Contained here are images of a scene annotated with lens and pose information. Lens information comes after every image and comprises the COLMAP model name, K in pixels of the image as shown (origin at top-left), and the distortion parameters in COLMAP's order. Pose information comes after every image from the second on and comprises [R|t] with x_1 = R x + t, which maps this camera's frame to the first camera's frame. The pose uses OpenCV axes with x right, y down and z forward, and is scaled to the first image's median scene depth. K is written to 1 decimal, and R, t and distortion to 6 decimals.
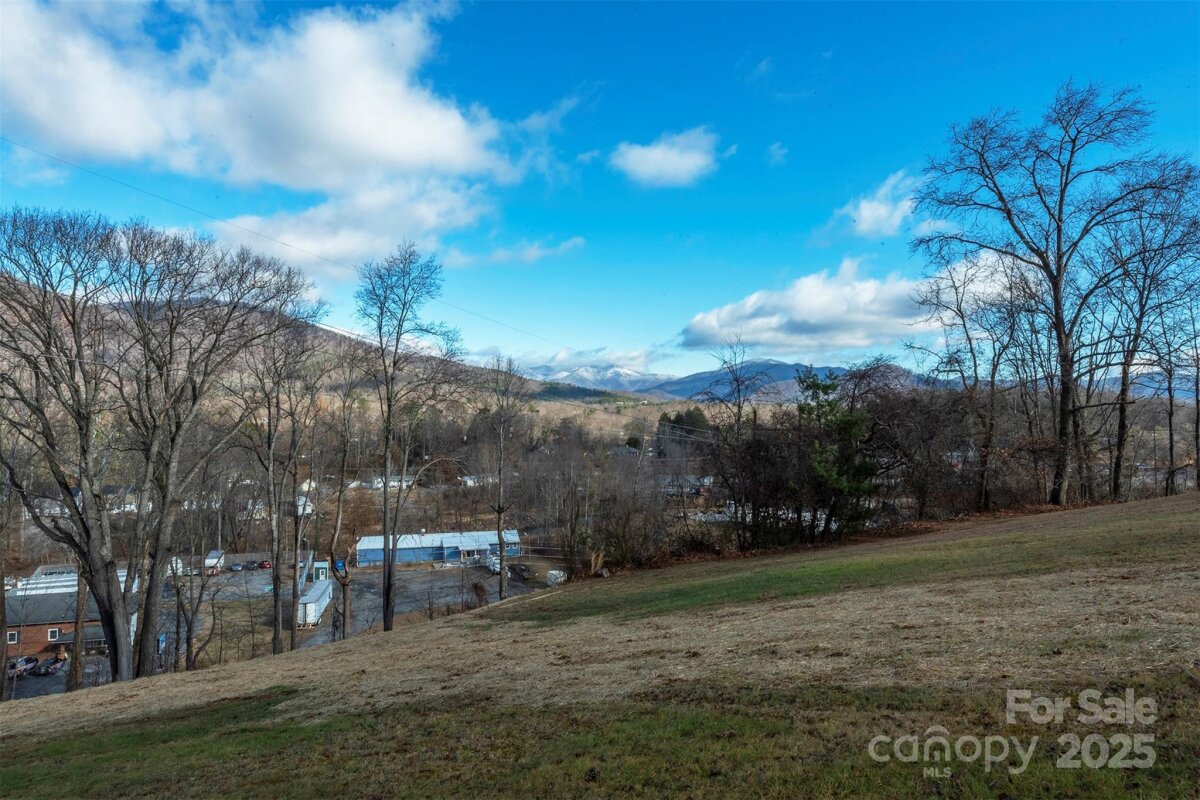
lens RADIAL K [[800.1, 0, 611.0], [0, 800.1, 387.7], [0, 0, 1]] dist [0.021748, -0.009031]
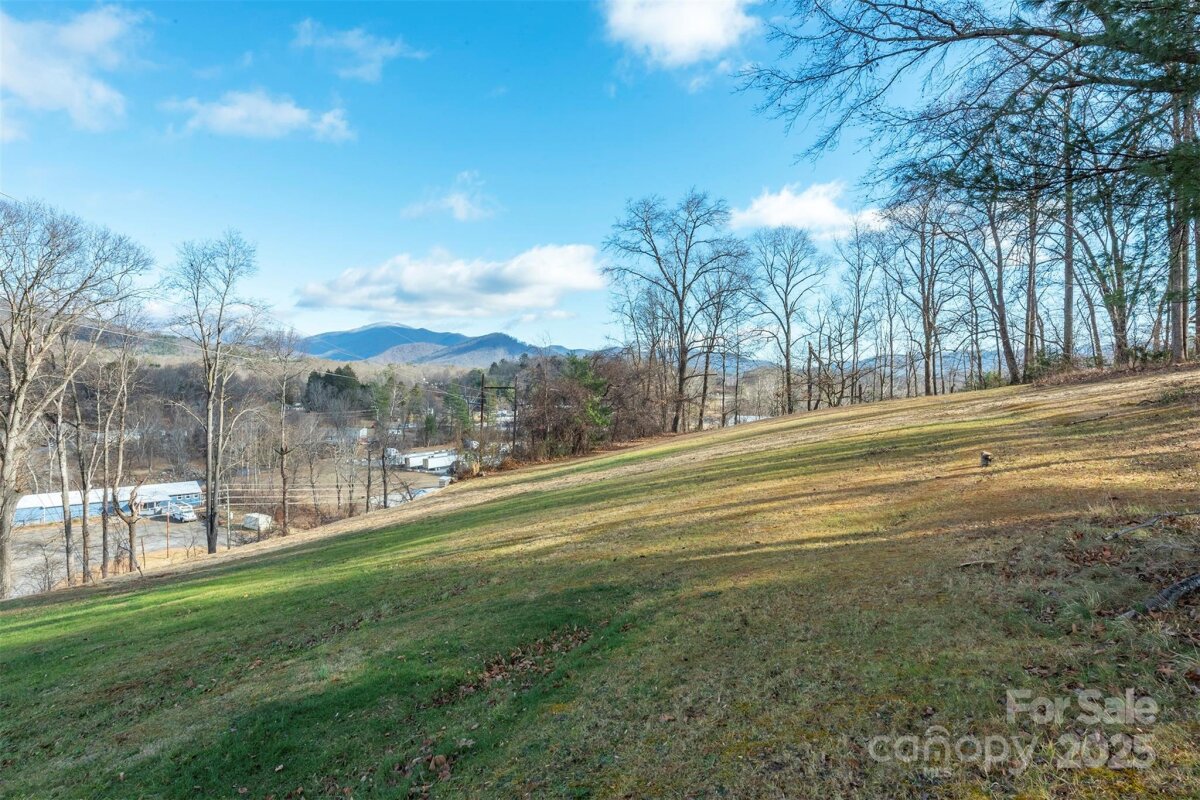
lens RADIAL K [[704.9, 0, 593.4], [0, 704.9, 393.9], [0, 0, 1]] dist [0.007363, -0.000100]
pose [[0.878621, 0.005826, 0.477483, -0.369799], [-0.035821, 0.997912, 0.053740, -0.014325], [-0.476173, -0.064321, 0.876996, -0.273052]]
